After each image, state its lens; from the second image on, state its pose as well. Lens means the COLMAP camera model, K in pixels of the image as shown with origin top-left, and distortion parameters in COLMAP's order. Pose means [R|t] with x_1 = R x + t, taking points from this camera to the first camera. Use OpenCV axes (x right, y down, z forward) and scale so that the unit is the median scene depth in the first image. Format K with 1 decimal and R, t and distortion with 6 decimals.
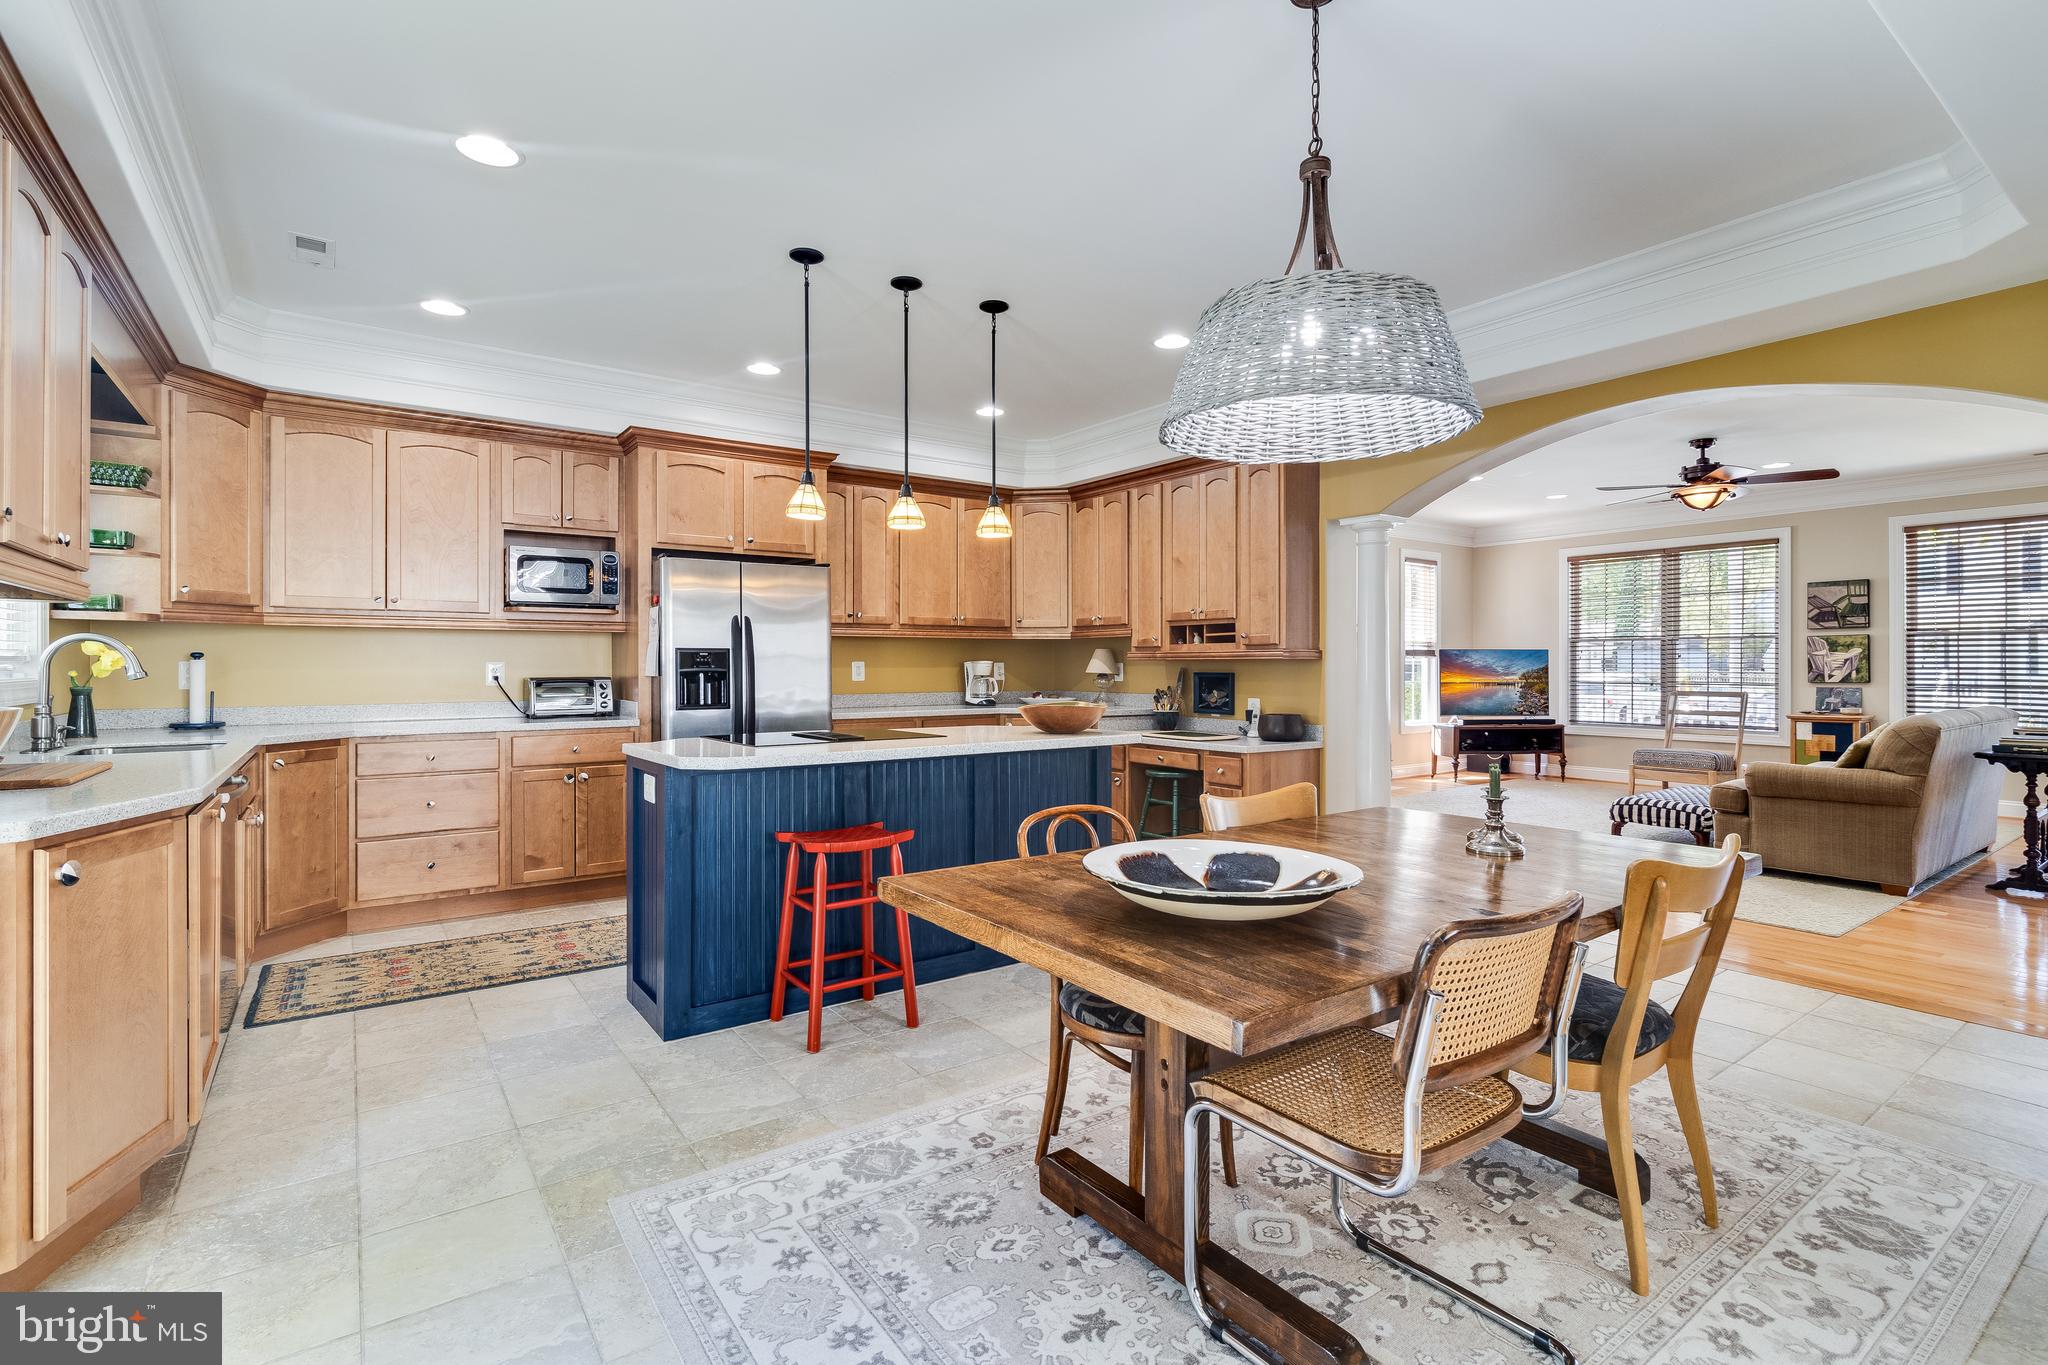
lens RADIAL K [[944.0, 0, 1013.6], [0, 944.0, 669.2], [0, 0, 1]] dist [0.002564, 0.000082]
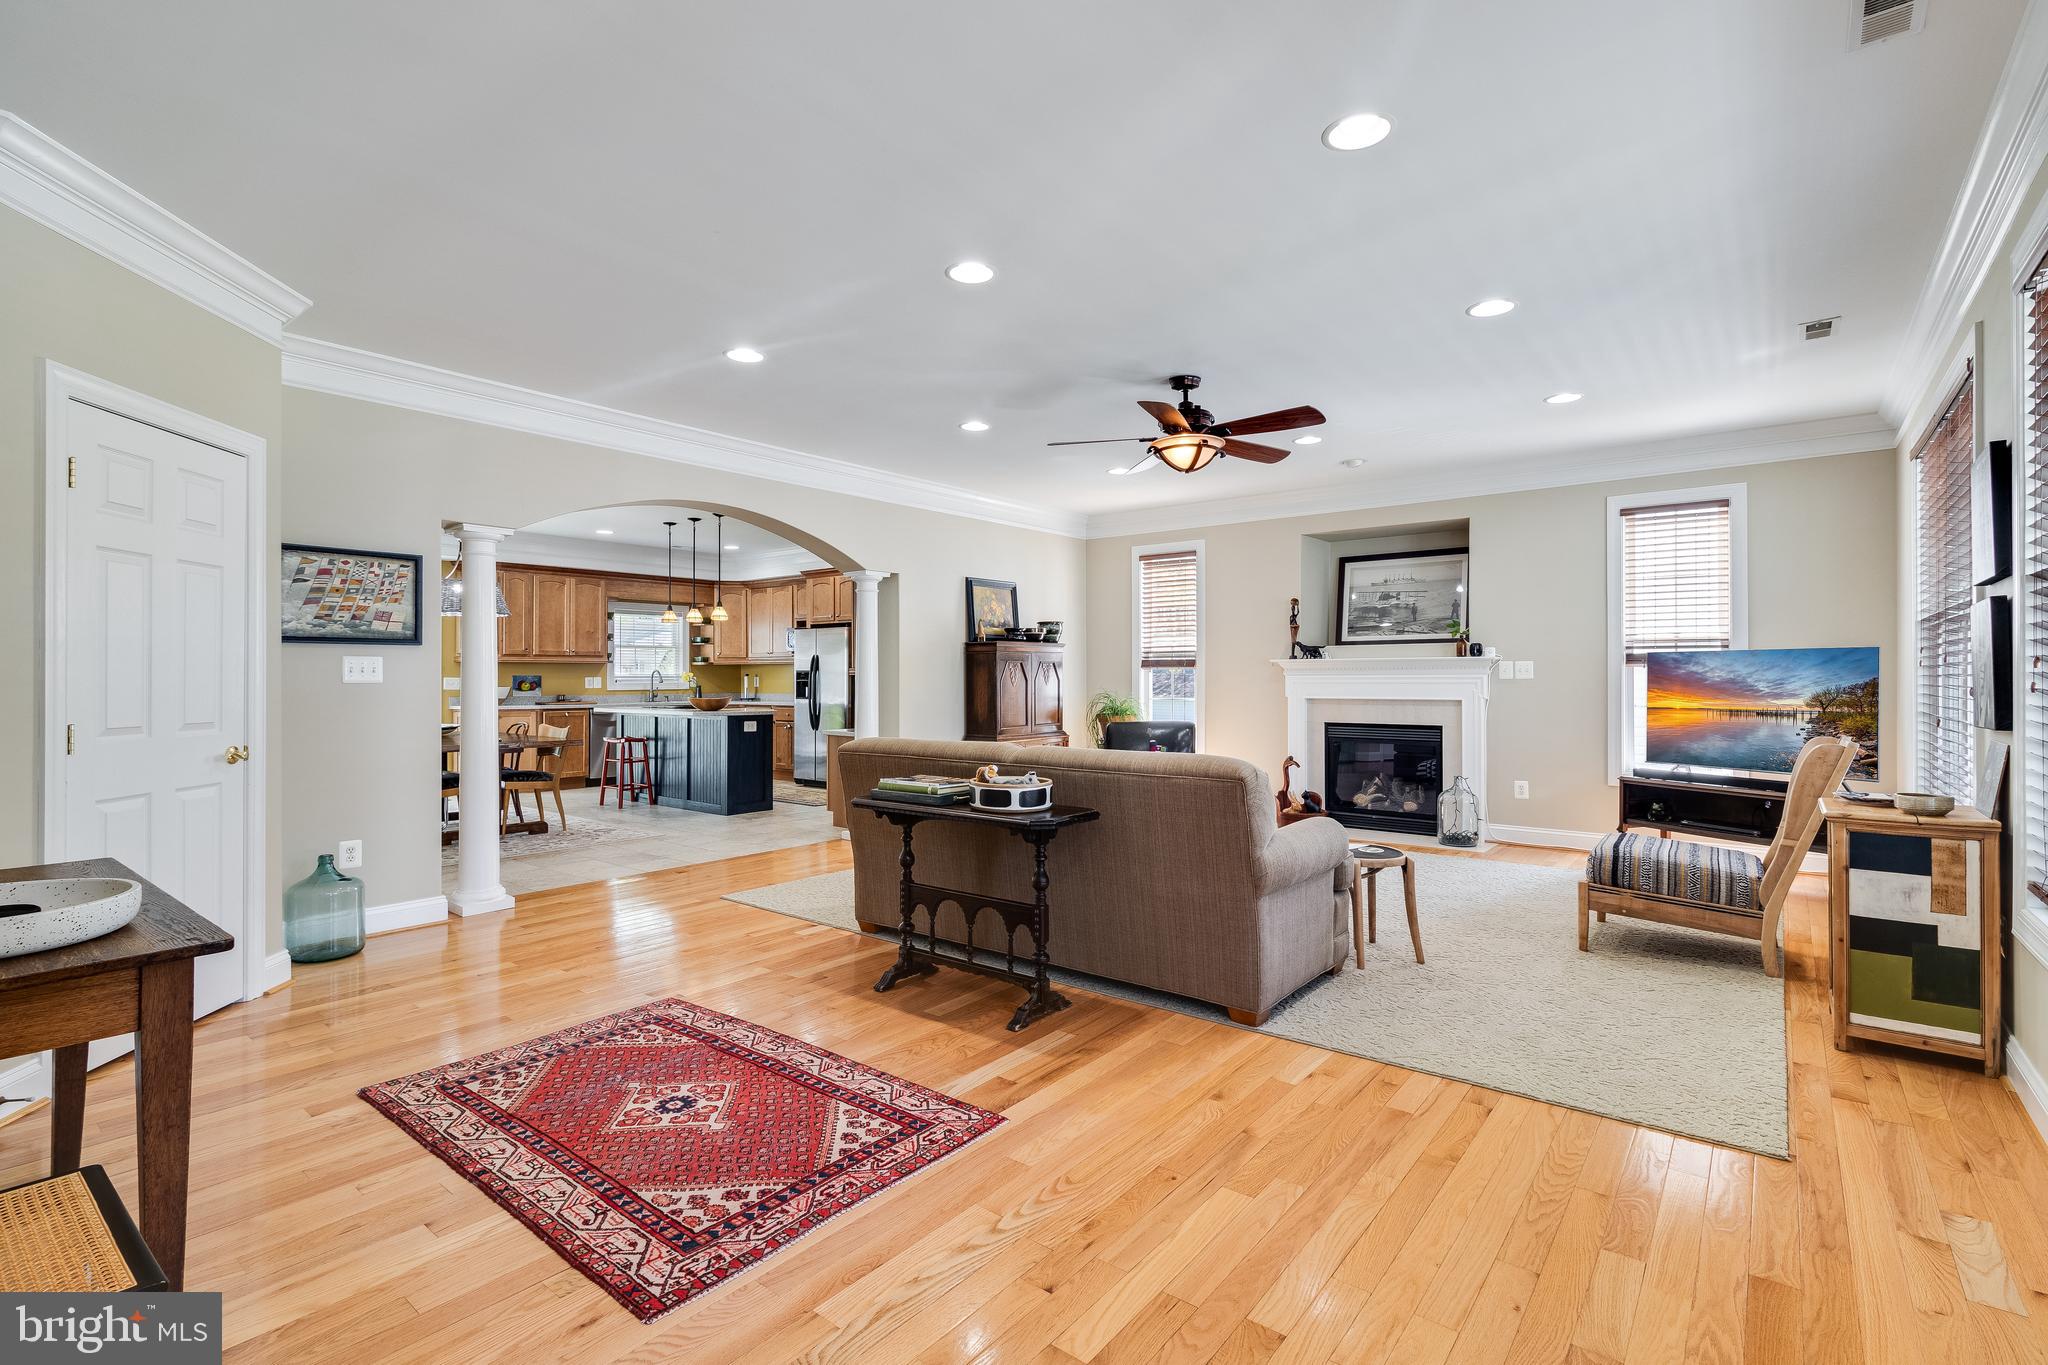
lens RADIAL K [[944.0, 0, 1031.3], [0, 944.0, 680.2], [0, 0, 1]] dist [0.002564, 0.000082]
pose [[0.275640, 0.003164, -0.961256, 2.134023], [-0.002411, 0.999994, 0.002601, -0.008014], [0.961258, 0.001600, 0.275646, 1.023854]]
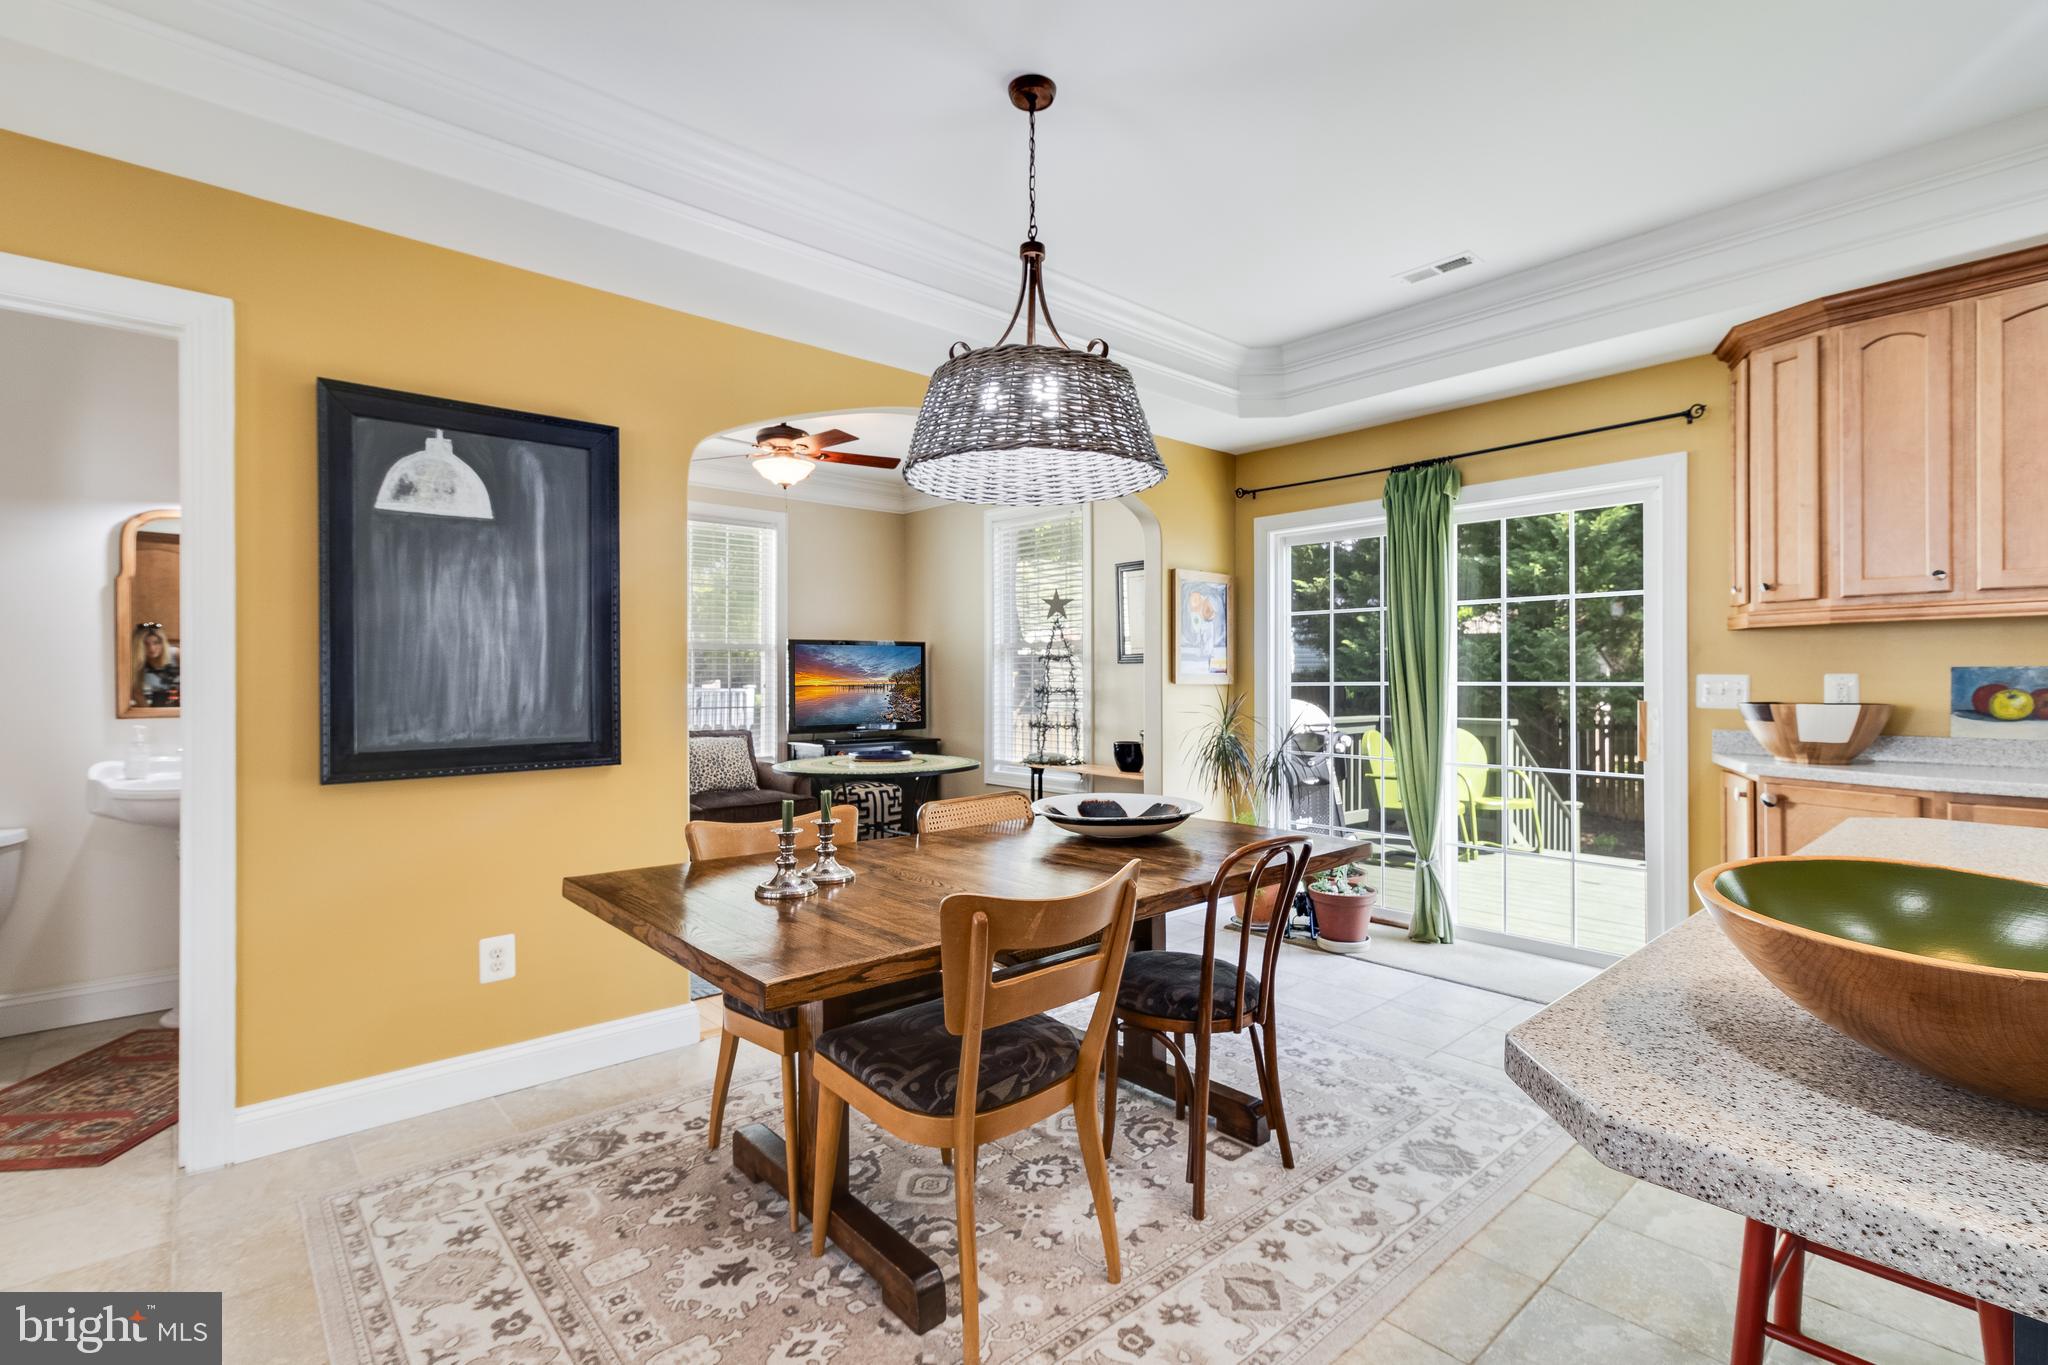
lens RADIAL K [[944.0, 0, 1020.8], [0, 944.0, 673.8], [0, 0, 1]] dist [0.002564, 0.000082]
pose [[-0.994155, 0.000879, -0.107957, 0.225900], [0.001472, 0.999984, -0.005420, -0.002309], [0.107951, -0.005547, -0.994141, 1.054207]]
